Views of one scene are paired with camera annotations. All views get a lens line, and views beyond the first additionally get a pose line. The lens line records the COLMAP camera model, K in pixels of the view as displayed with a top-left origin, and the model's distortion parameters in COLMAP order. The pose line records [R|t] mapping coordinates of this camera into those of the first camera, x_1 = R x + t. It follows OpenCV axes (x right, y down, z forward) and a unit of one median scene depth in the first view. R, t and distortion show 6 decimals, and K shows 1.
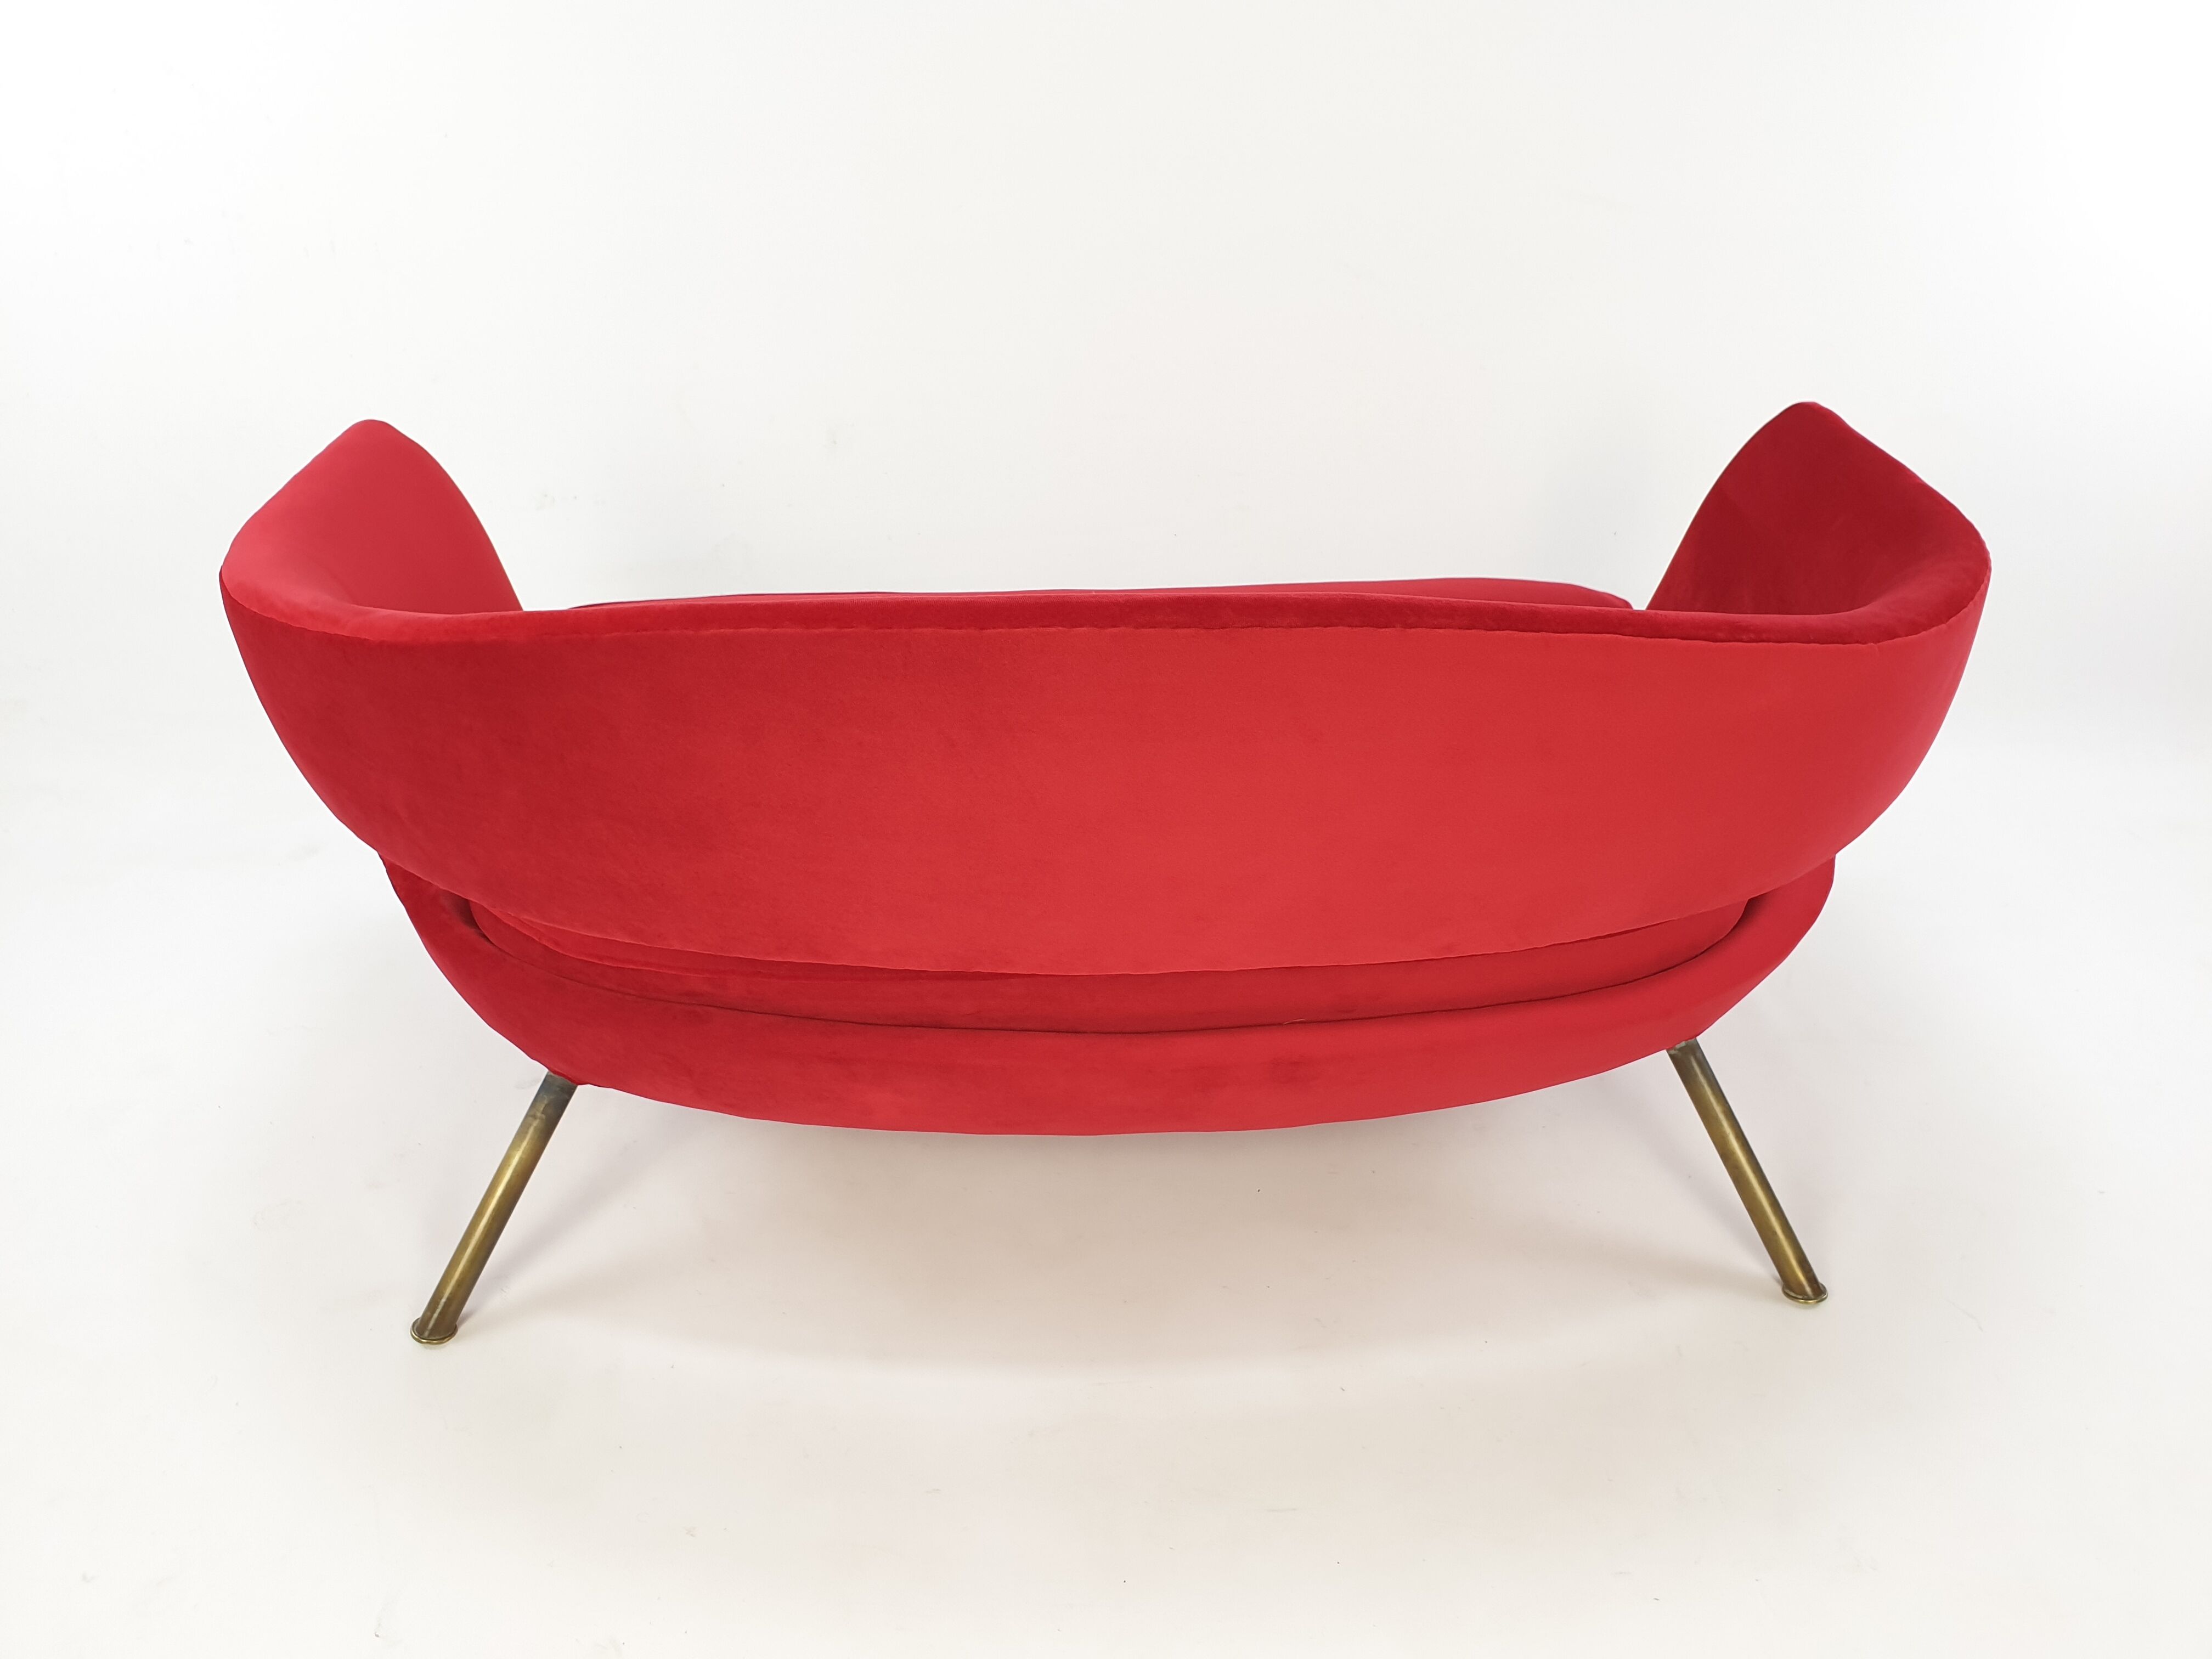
lens RADIAL K [[1697.1, 0, 1106.1], [0, 1697.1, 833.3], [0, 0, 1]] dist [0.001679, -0.024299]
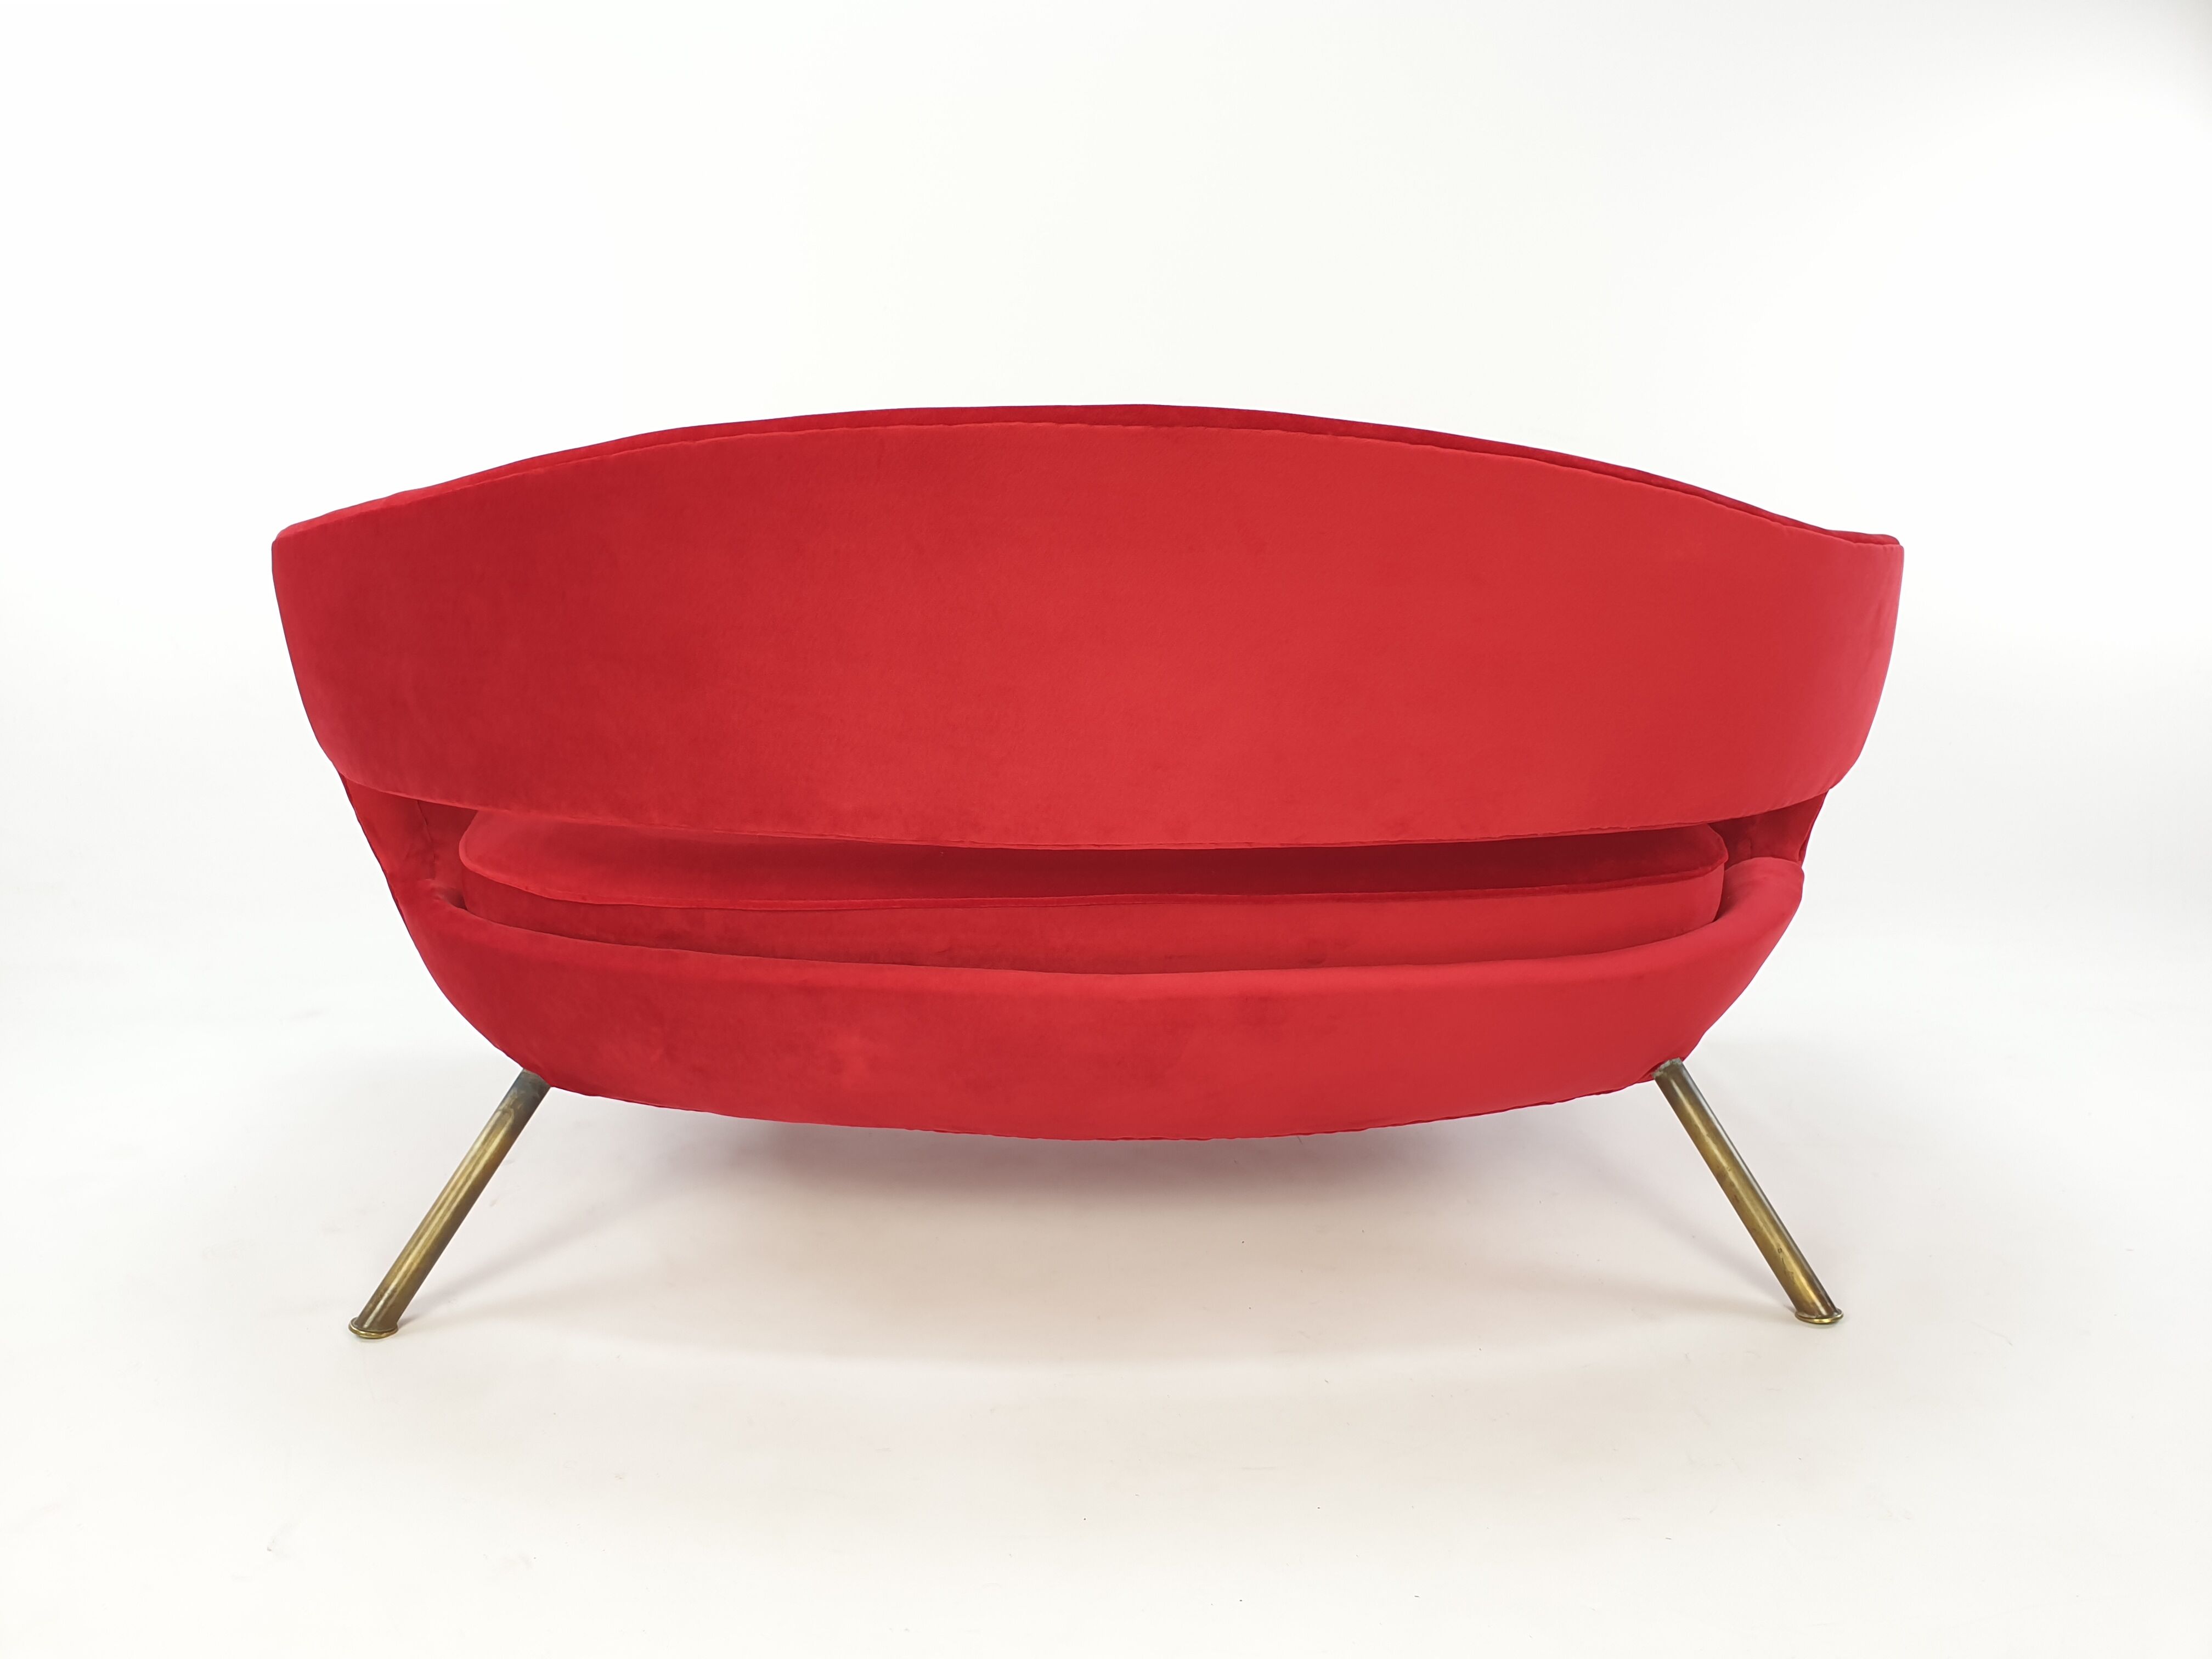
lens RADIAL K [[1697.1, 0, 1103.2], [0, 1697.1, 829.1], [0, 0, 1]] dist [0.001679, -0.024299]
pose [[0.999817, 0.002596, -0.018974, 0.035038], [-0.007977, 0.957183, -0.289375, 0.327035], [0.017411, 0.289473, 0.957028, 0.012762]]
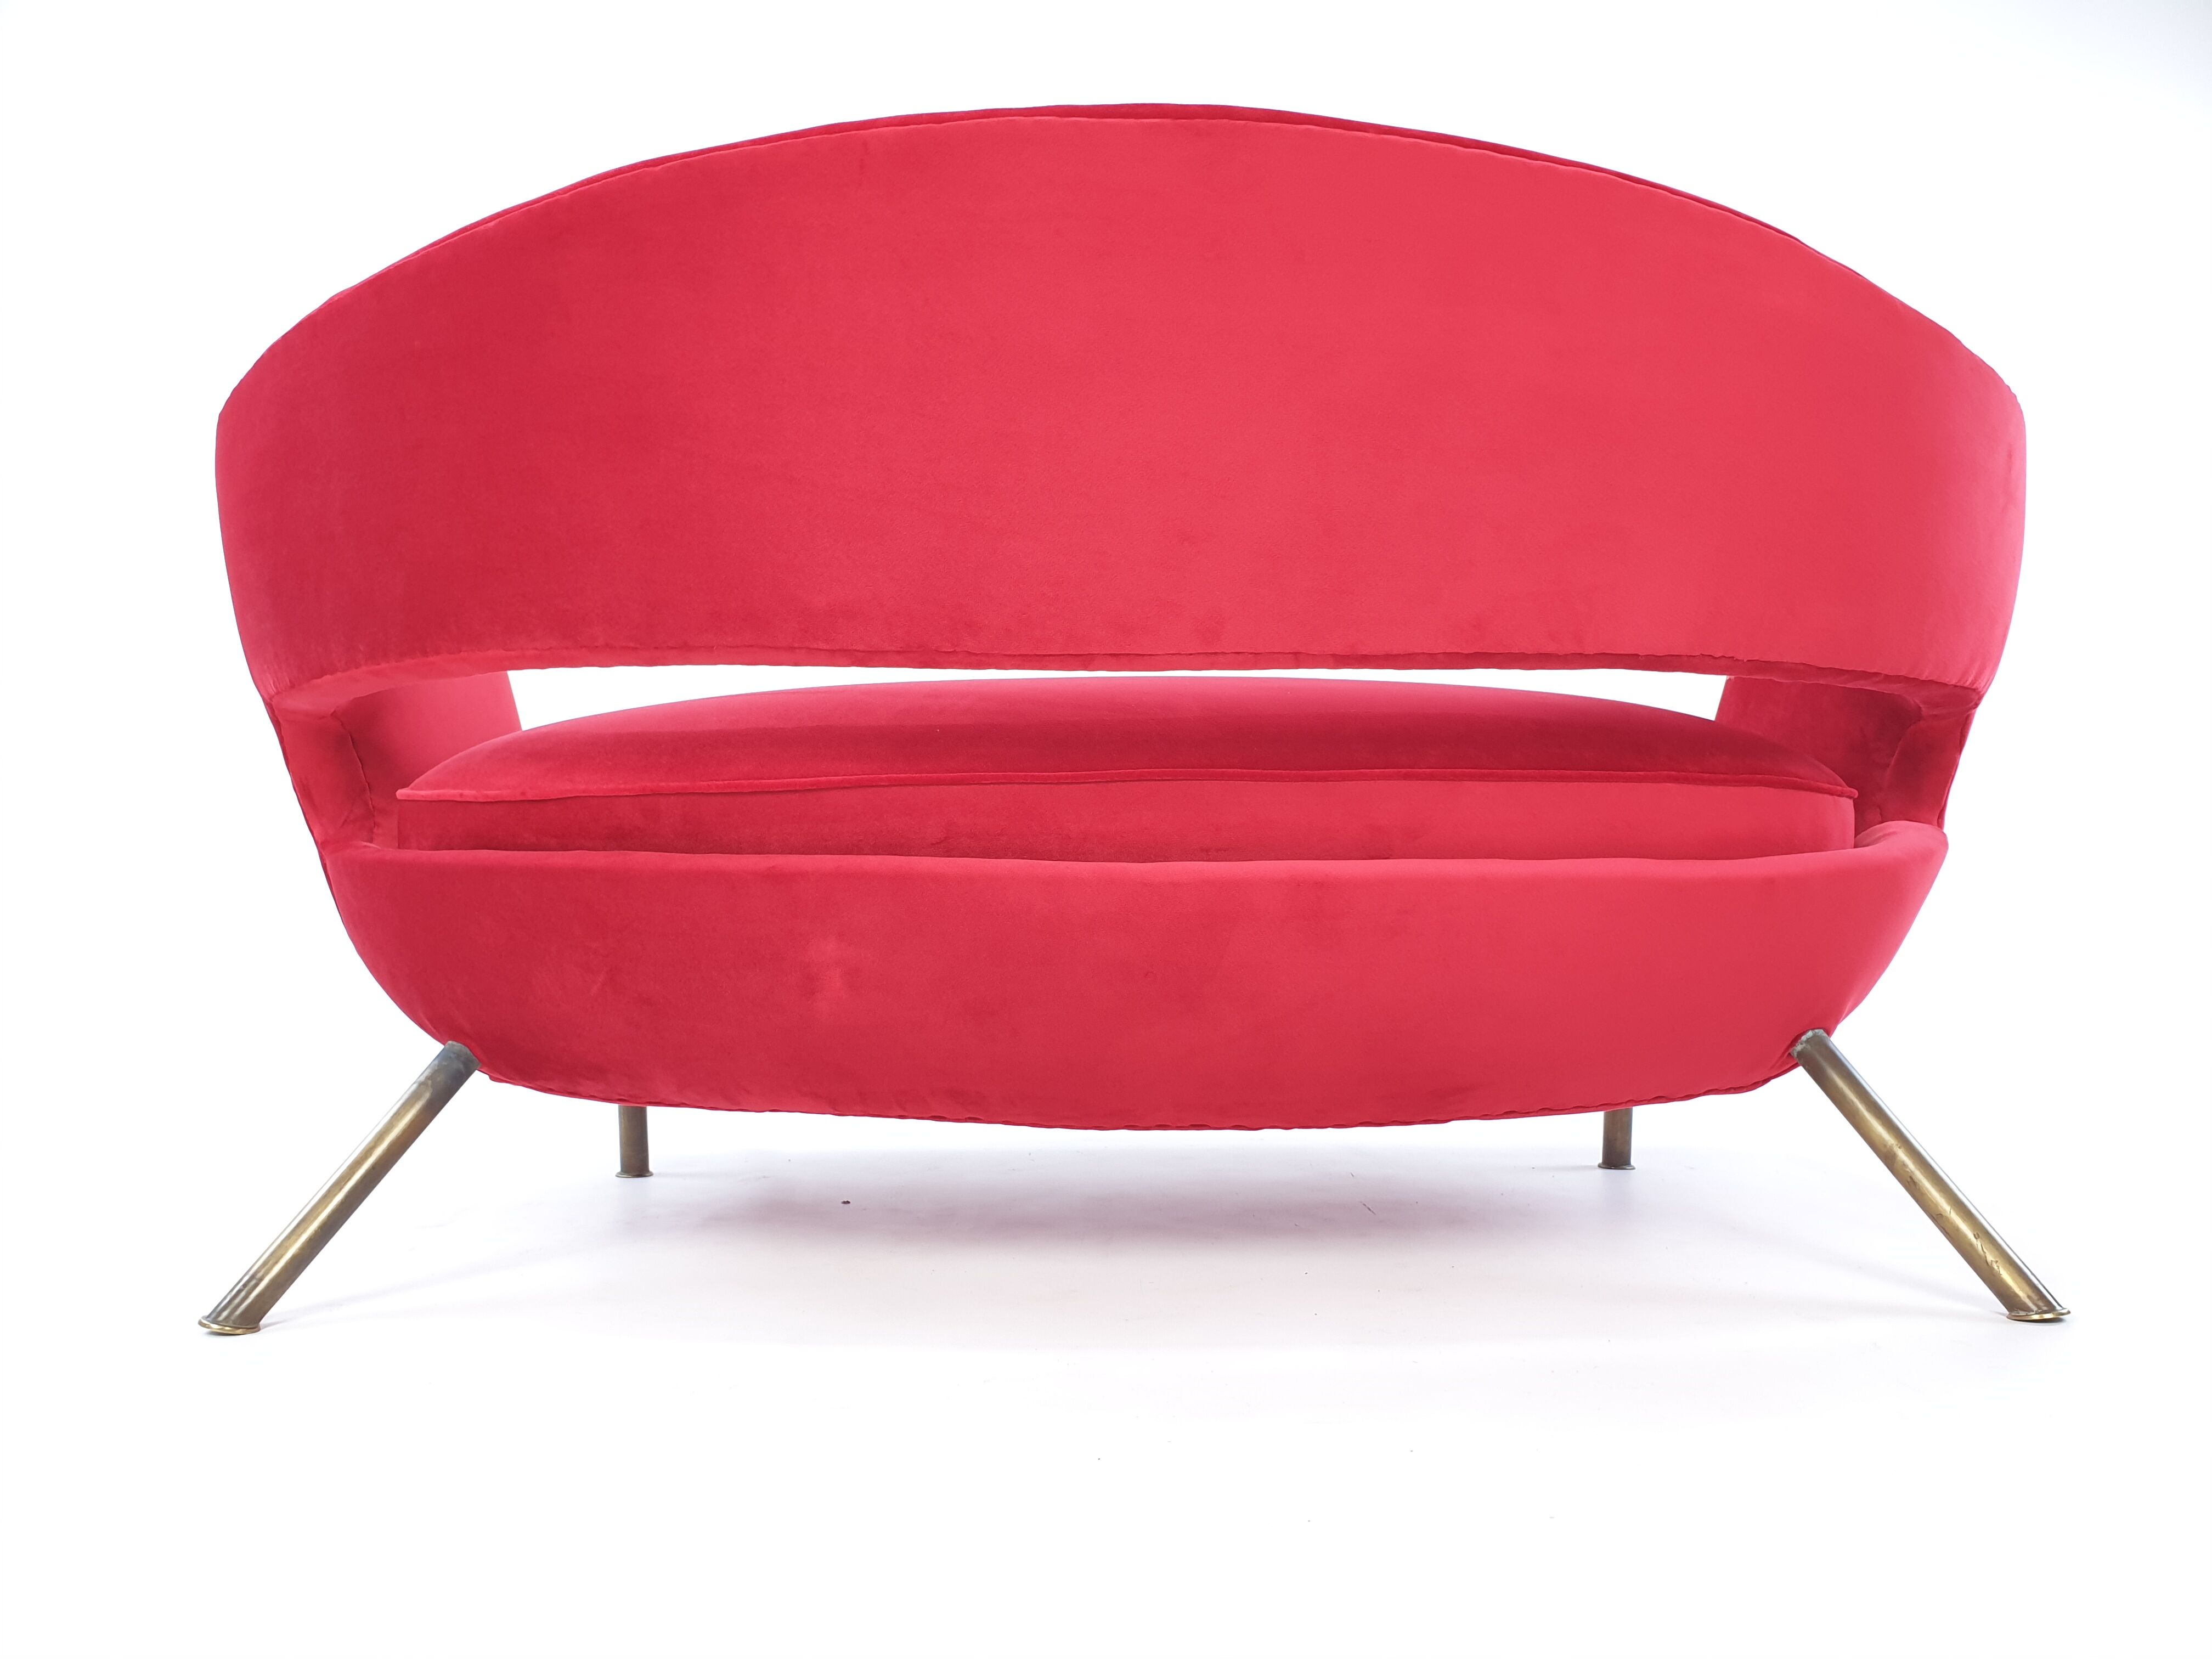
lens RADIAL K [[1697.1, 0, 1109.1], [0, 1697.1, 842.9], [0, 0, 1]] dist [0.001679, -0.024299]
pose [[0.998849, -0.011921, -0.046466, 0.046500], [-0.012466, 0.870846, -0.491399, 0.524072], [0.046323, 0.491412, 0.869694, 0.259860]]
